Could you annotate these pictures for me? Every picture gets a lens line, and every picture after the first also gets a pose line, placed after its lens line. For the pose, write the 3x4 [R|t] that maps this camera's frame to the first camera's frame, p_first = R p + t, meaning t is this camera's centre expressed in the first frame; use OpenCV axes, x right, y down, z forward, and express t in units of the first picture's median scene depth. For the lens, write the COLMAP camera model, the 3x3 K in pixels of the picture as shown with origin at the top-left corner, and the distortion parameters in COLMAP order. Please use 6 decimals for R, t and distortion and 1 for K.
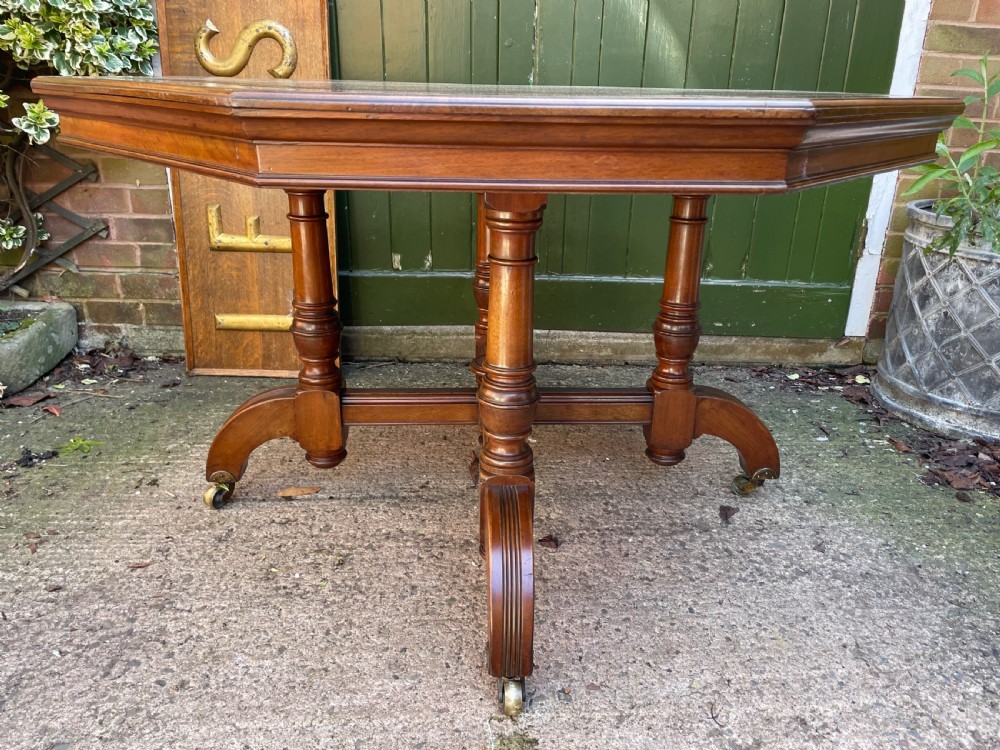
lens RADIAL K [[769.5, 0, 511.4], [0, 769.5, 378.6], [0, 0, 1]] dist [0.068622, -0.103624]
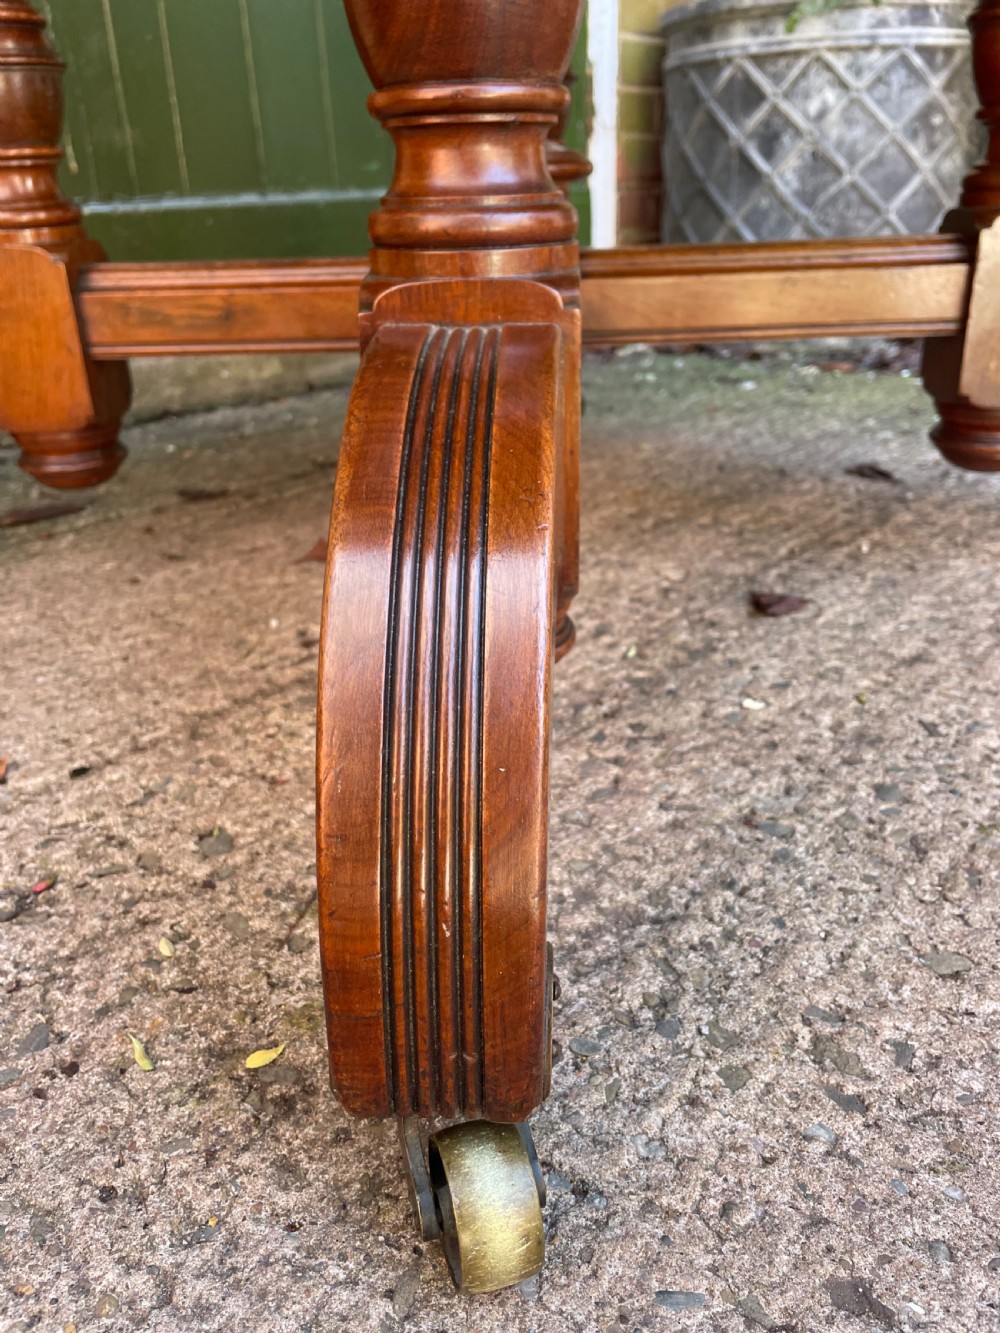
lens RADIAL K [[1025.7, 0, 502.1], [0, 1025.7, 671.1], [0, 0, 1]] dist [0.068622, -0.103624]
pose [[0.715927, -0.343222, 0.607986, -0.360759], [0.296079, 0.937892, 0.180818, 0.107400], [-0.632286, 0.050559, 0.773084, 0.674792]]
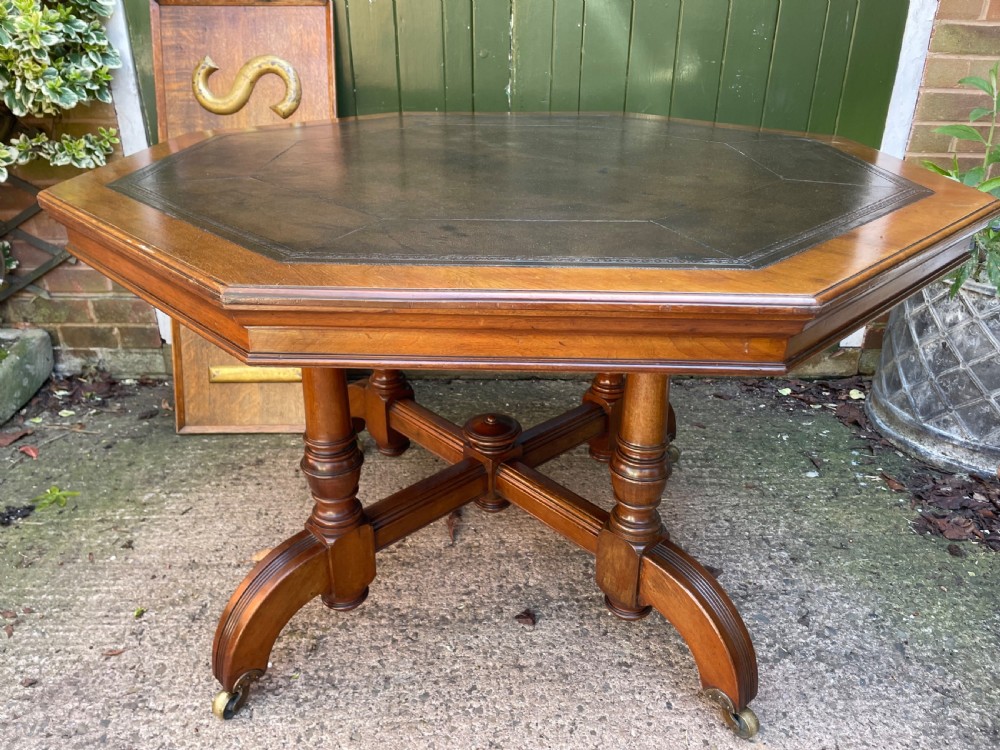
lens RADIAL K [[769.5, 0, 493.6], [0, 769.5, 368.4], [0, 0, 1]] dist [0.068622, -0.103624]
pose [[0.999633, -0.015597, -0.022140, 0.033250], [0.017311, 0.996687, 0.079469, -0.178297], [0.020827, -0.079823, 0.996591, 0.043716]]
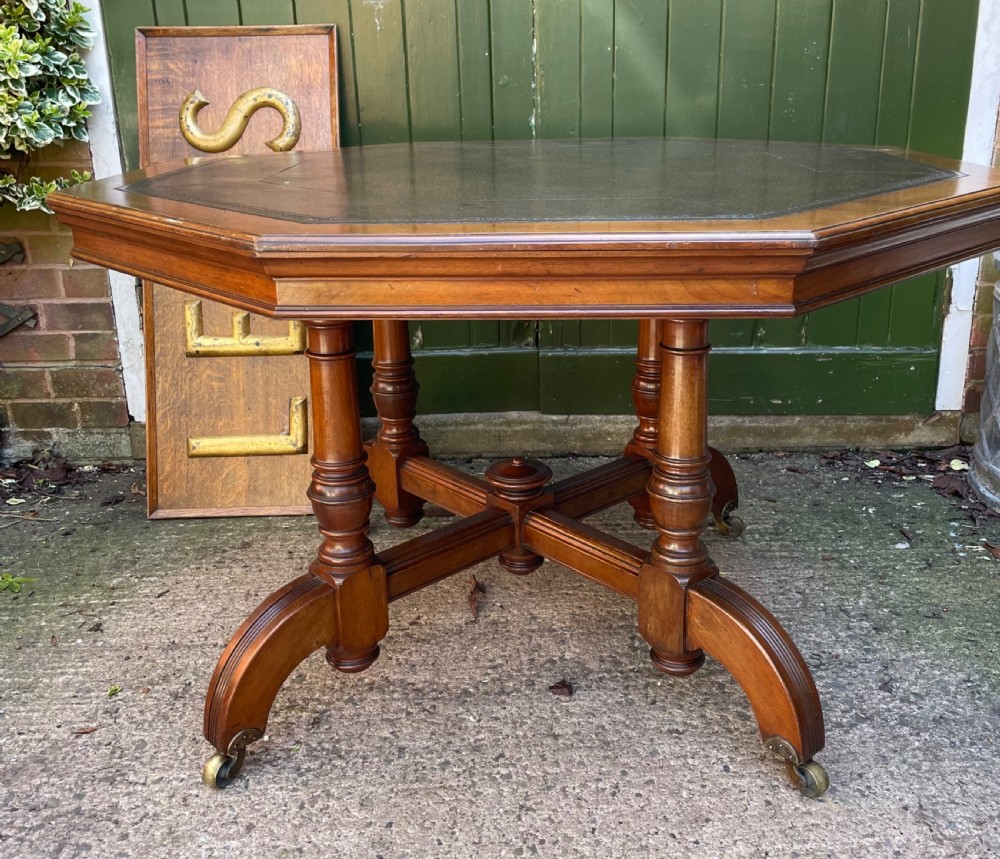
lens RADIAL K [[1029.8, 0, 512.6], [0, 1029.8, 384.8], [0, 0, 1]] dist [0.029582, 0.000000]
pose [[0.998779, -0.036964, -0.032775, 0.043450], [0.035016, 0.997695, -0.058127, -0.054170], [0.034848, 0.056908, 0.997771, -0.140952]]
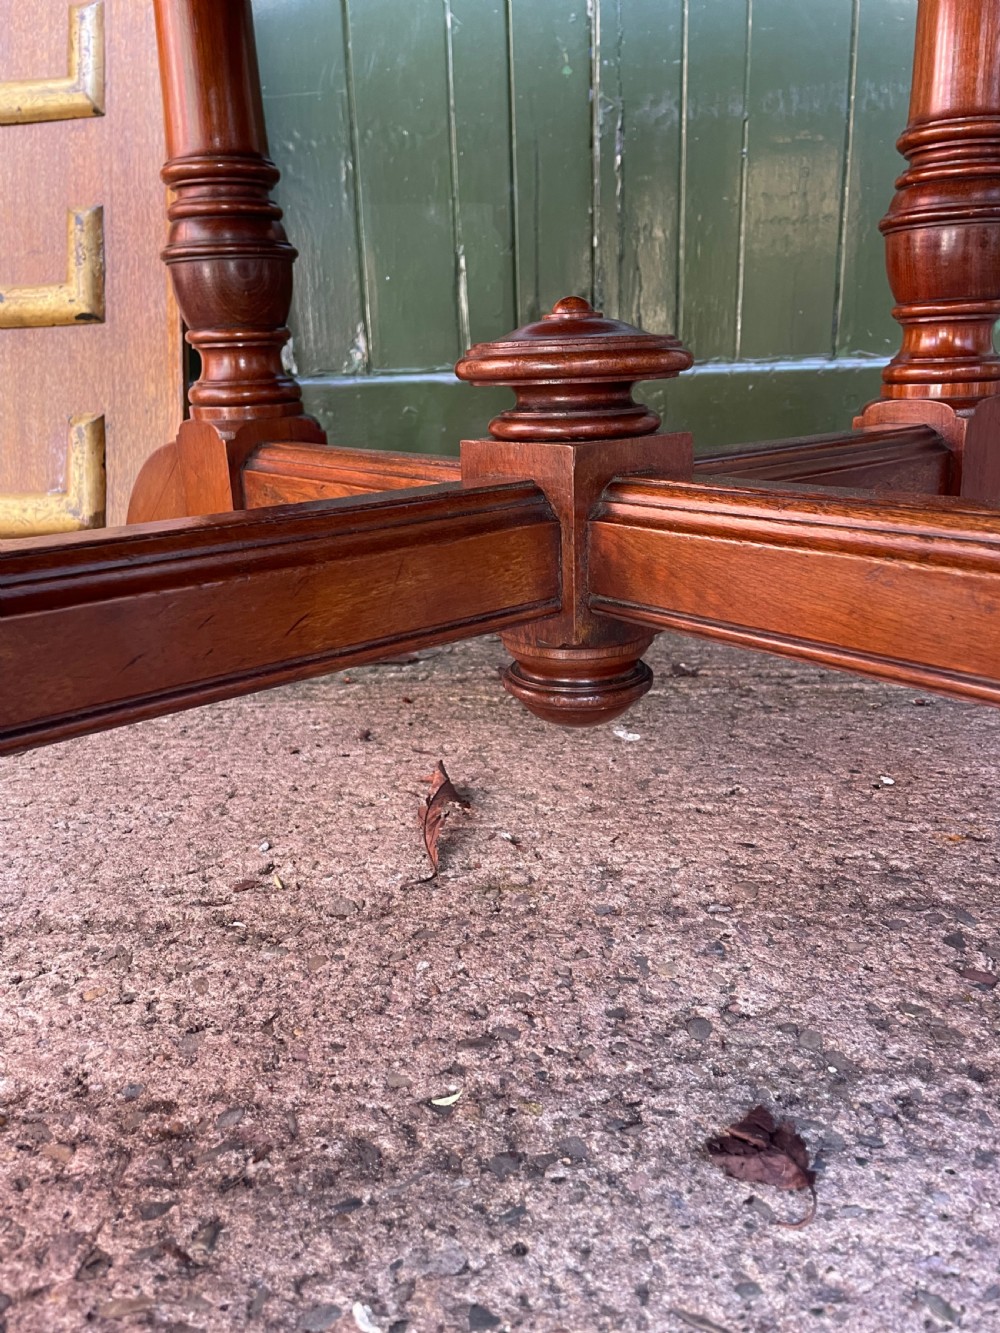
lens RADIAL K [[1025.7, 0, 488.8], [0, 1025.7, 658.7], [0, 0, 1]] dist [0.068622, -0.103624]
pose [[0.996429, -0.034813, -0.076930, 0.003522], [0.028794, 0.996536, -0.078012, 0.100563], [0.079379, 0.075519, 0.993980, 0.699847]]
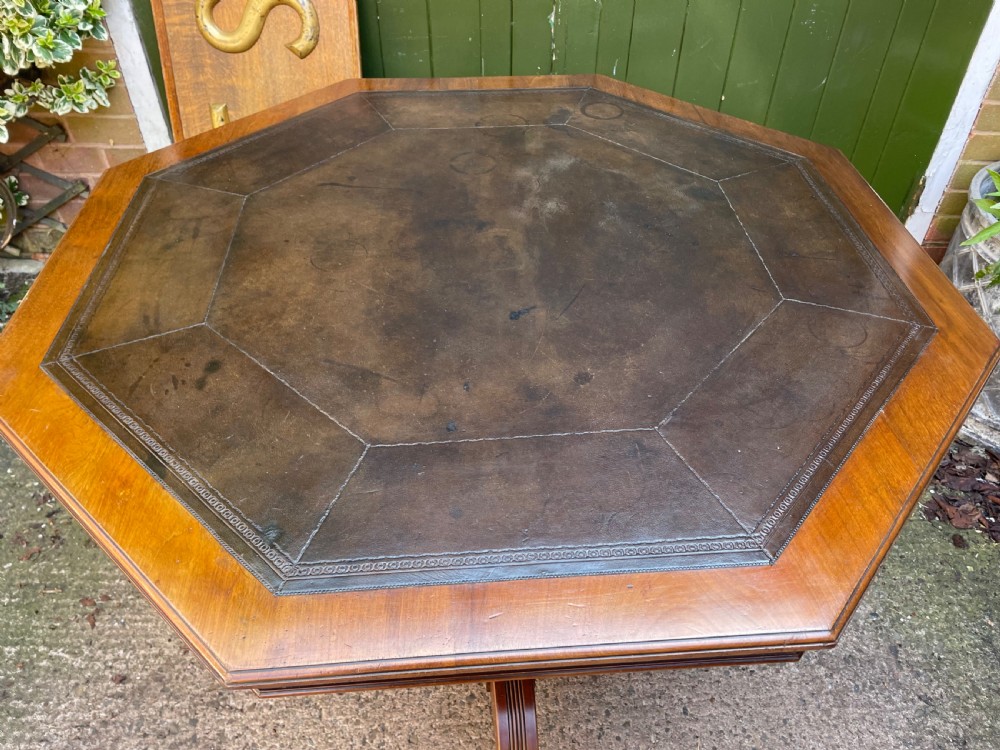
lens RADIAL K [[769.5, 0, 509.9], [0, 769.5, 377.3], [0, 0, 1]] dist [0.068622, -0.103624]
pose [[0.999745, 0.005037, -0.022006, 0.000941], [0.003498, 0.928453, 0.371434, -0.487640], [0.022302, -0.371416, 0.928199, 0.111782]]
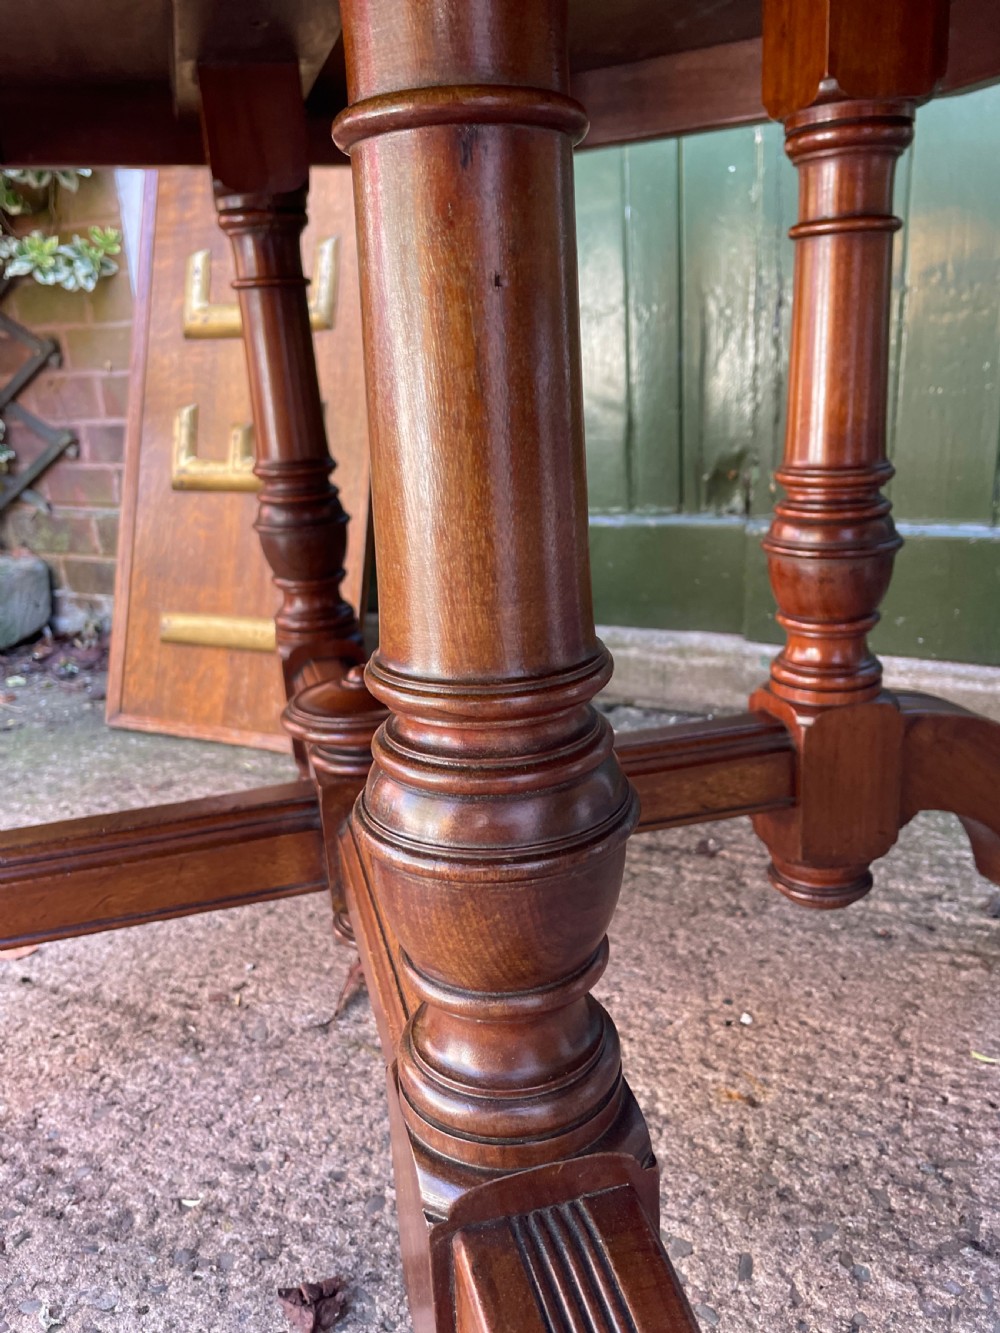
lens RADIAL K [[1025.7, 0, 484.2], [0, 1025.7, 669.0], [0, 0, 1]] dist [0.068622, -0.103624]
pose [[0.876595, 0.073326, -0.475610, 0.276026], [-0.096167, 0.995080, -0.023830, -0.032772], [0.471522, 0.066627, 0.879334, 0.642117]]
